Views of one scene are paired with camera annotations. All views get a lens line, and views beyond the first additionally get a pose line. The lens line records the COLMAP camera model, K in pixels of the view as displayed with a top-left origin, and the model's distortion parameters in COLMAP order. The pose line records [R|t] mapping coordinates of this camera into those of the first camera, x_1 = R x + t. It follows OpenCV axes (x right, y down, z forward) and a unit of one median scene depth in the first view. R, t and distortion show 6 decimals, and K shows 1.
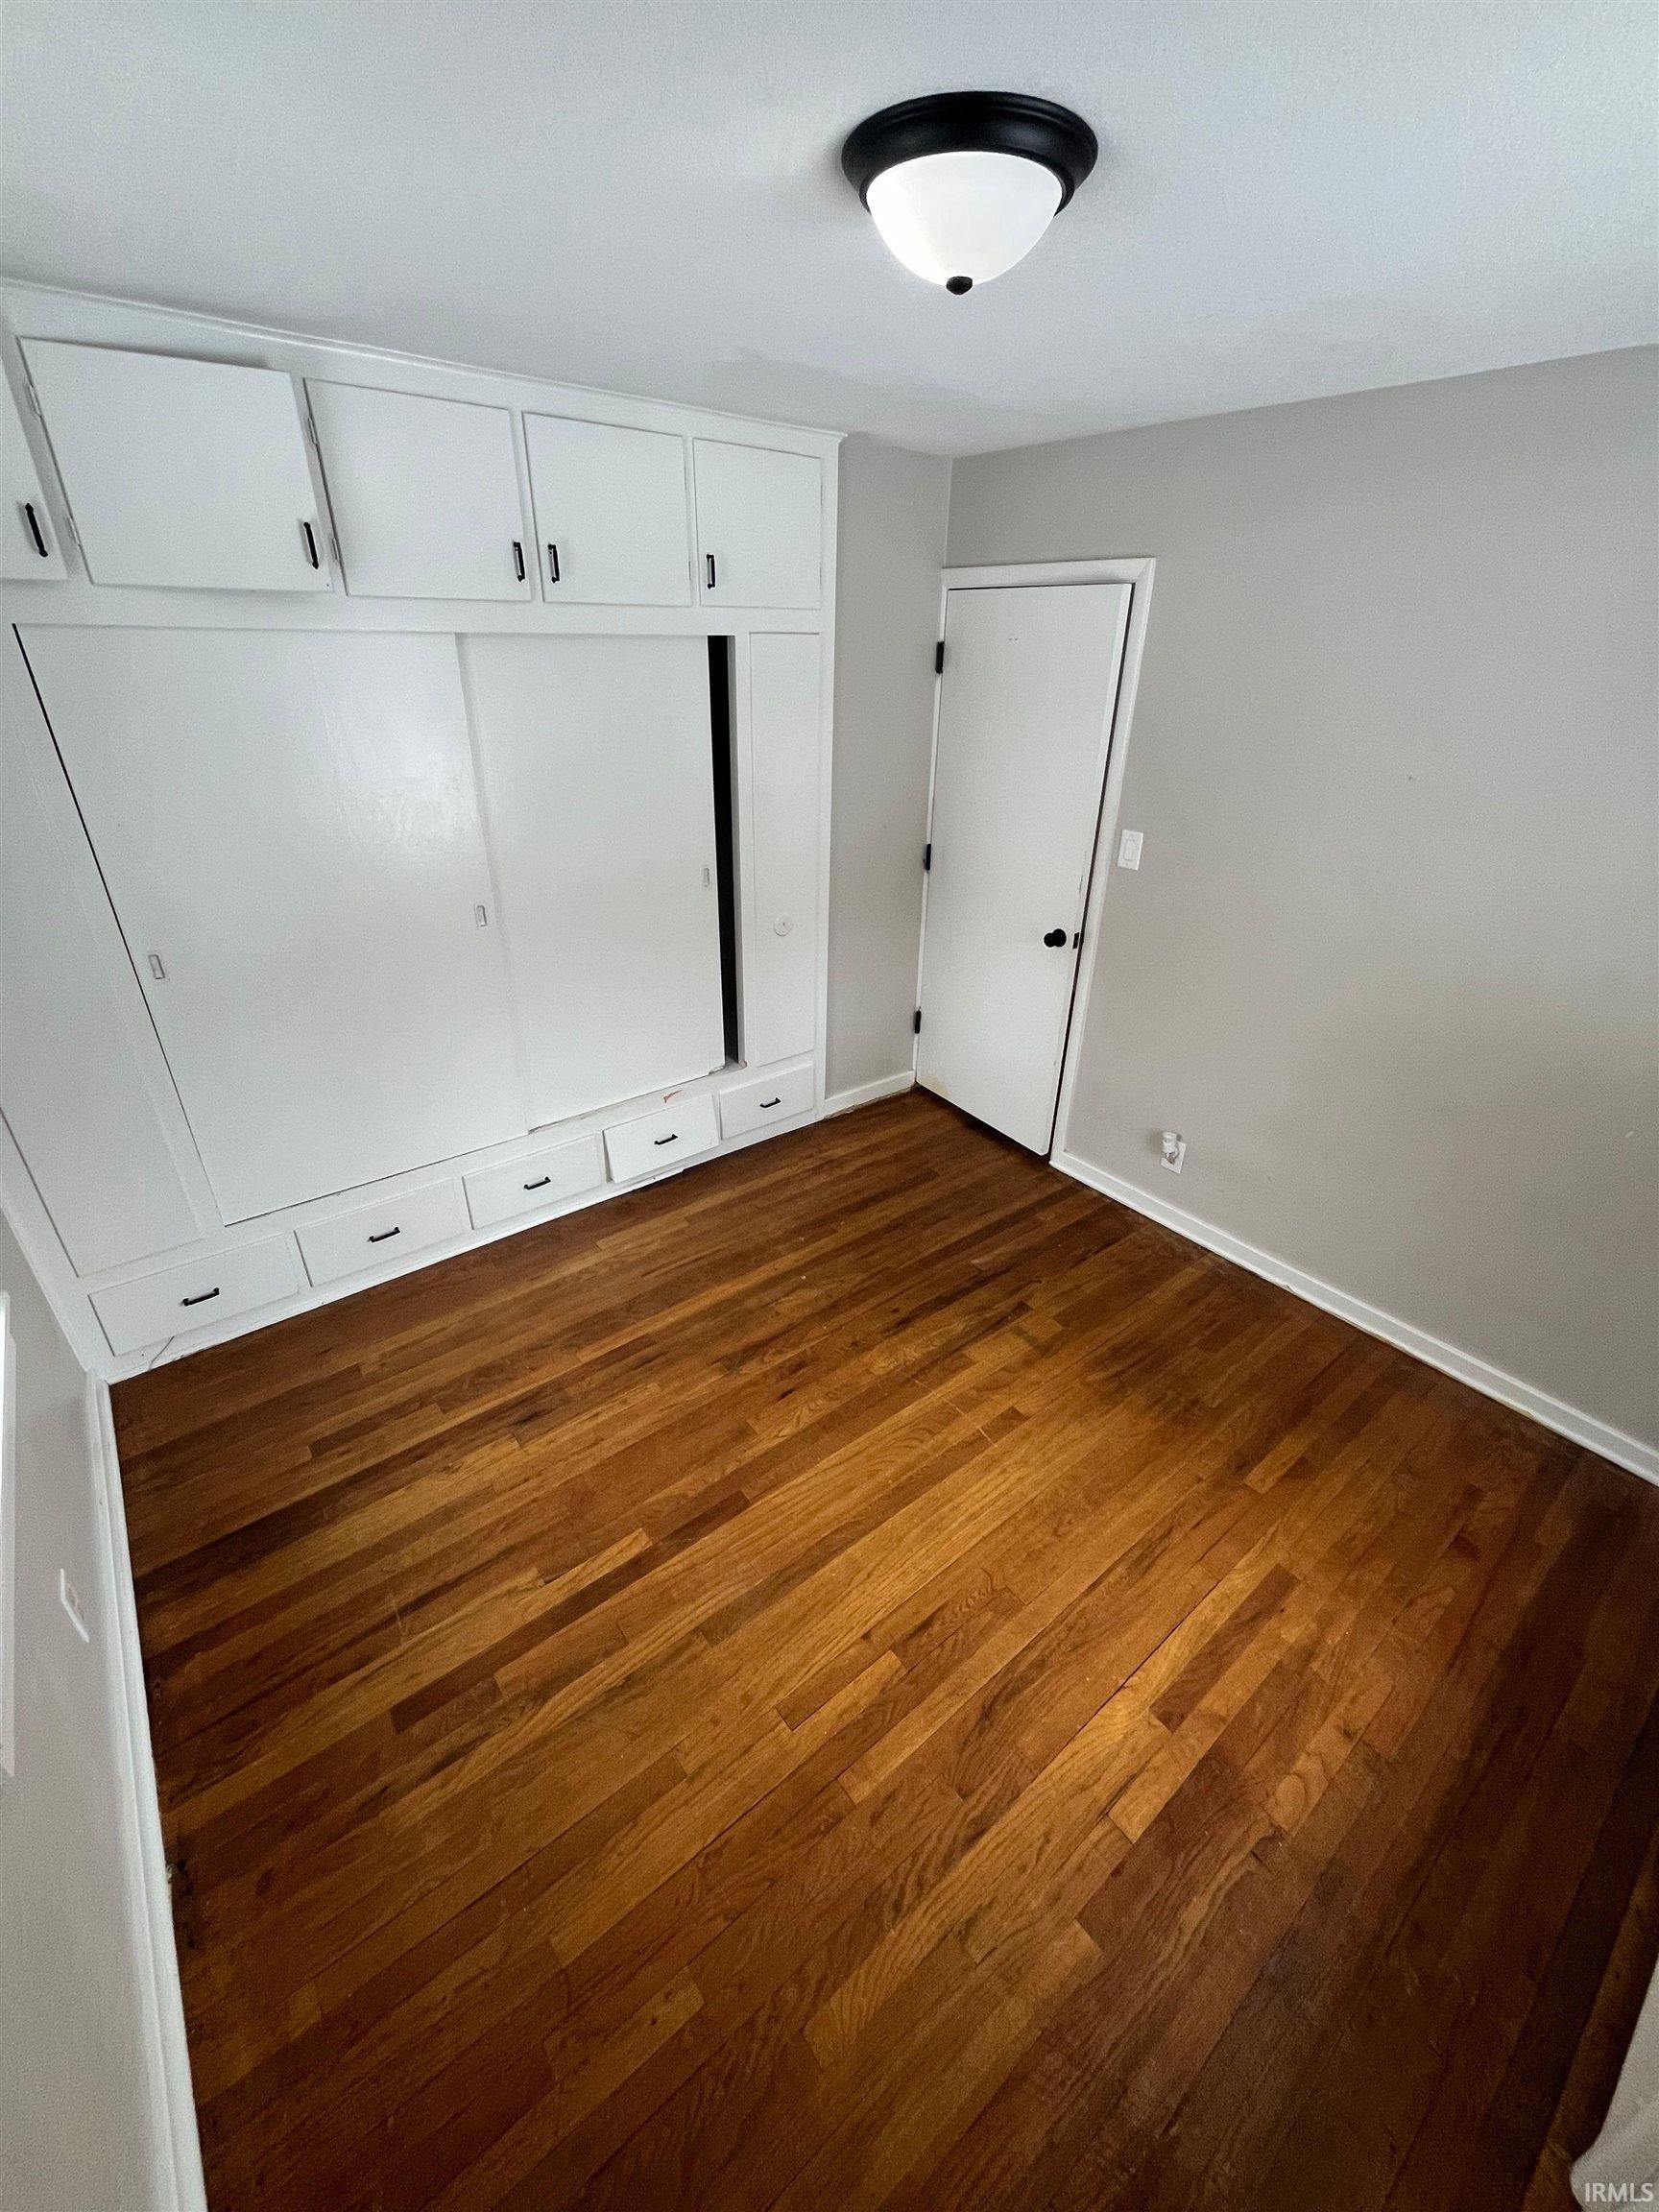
lens RADIAL K [[893.2, 0, 830.9], [0, 893.2, 1100.5], [0, 0, 1]] dist [-0.002984, -0.000450]
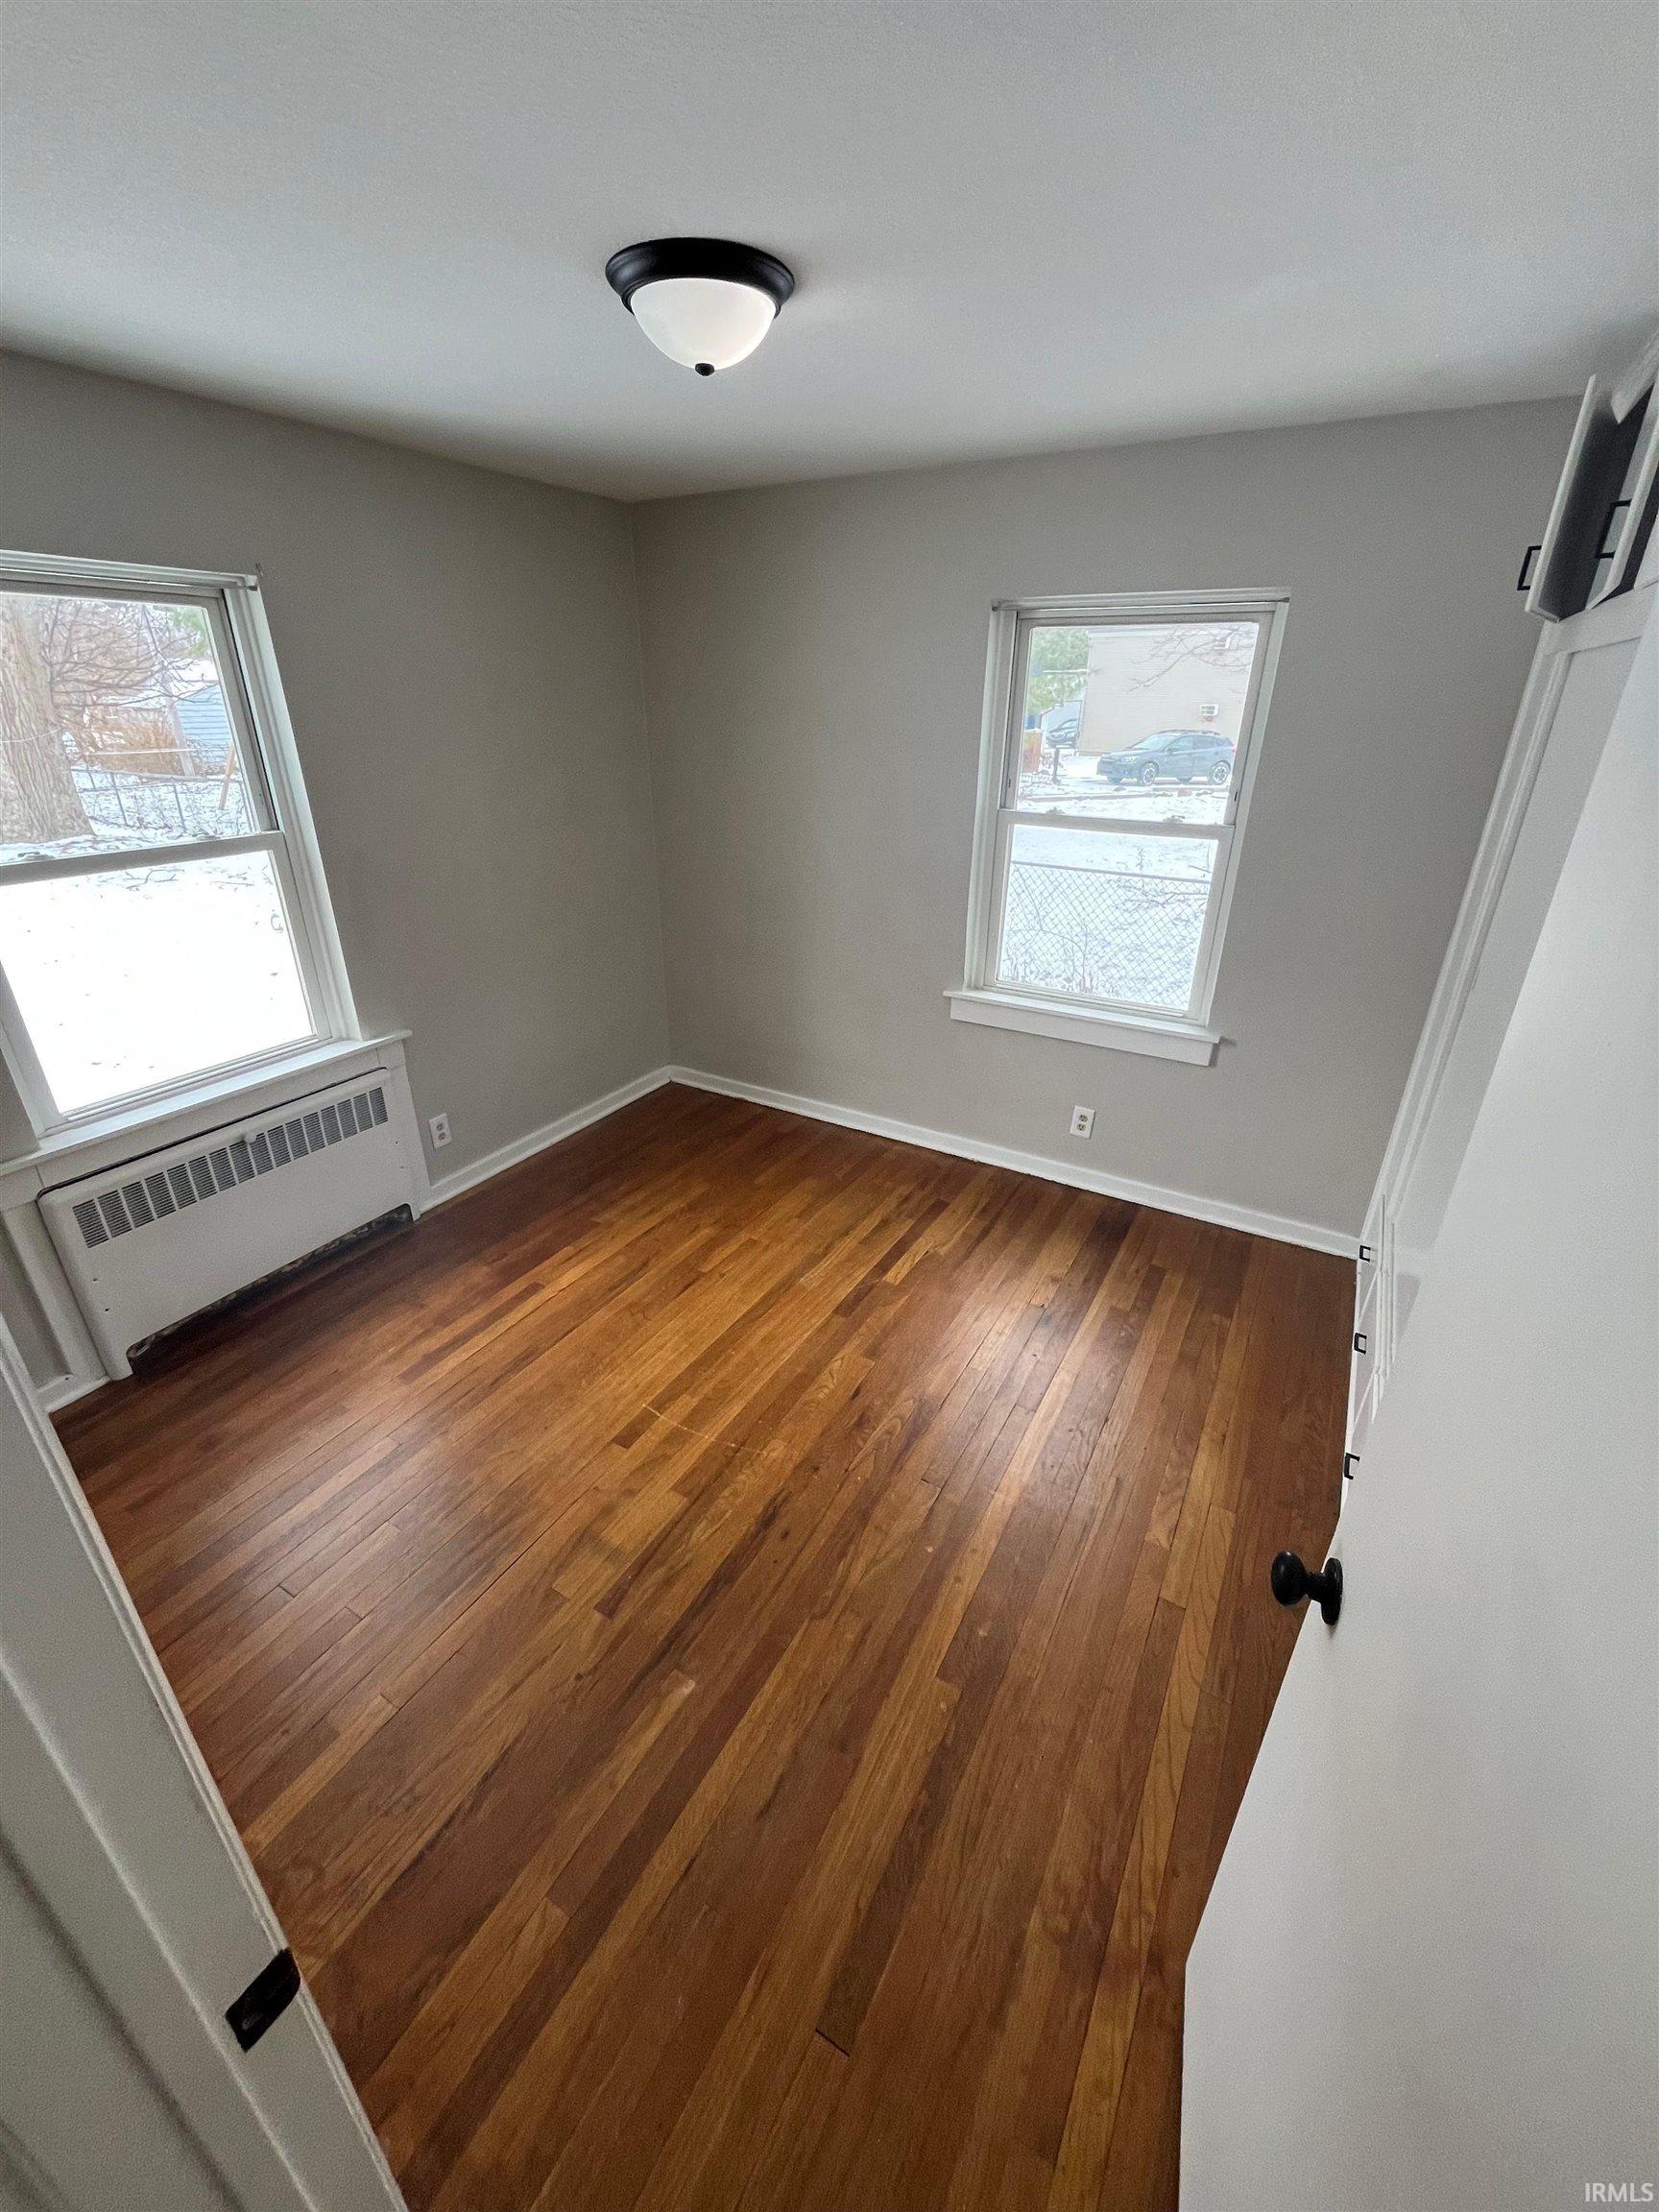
lens RADIAL K [[893.2, 0, 830.9], [0, 893.2, 1100.5], [0, 0, 1]] dist [-0.002984, -0.000450]
pose [[-0.931434, 0.123131, -0.342447, 0.290463], [-0.193676, 0.628951, 0.752934, -0.651836], [0.308092, 0.767632, -0.561979, 1.360960]]
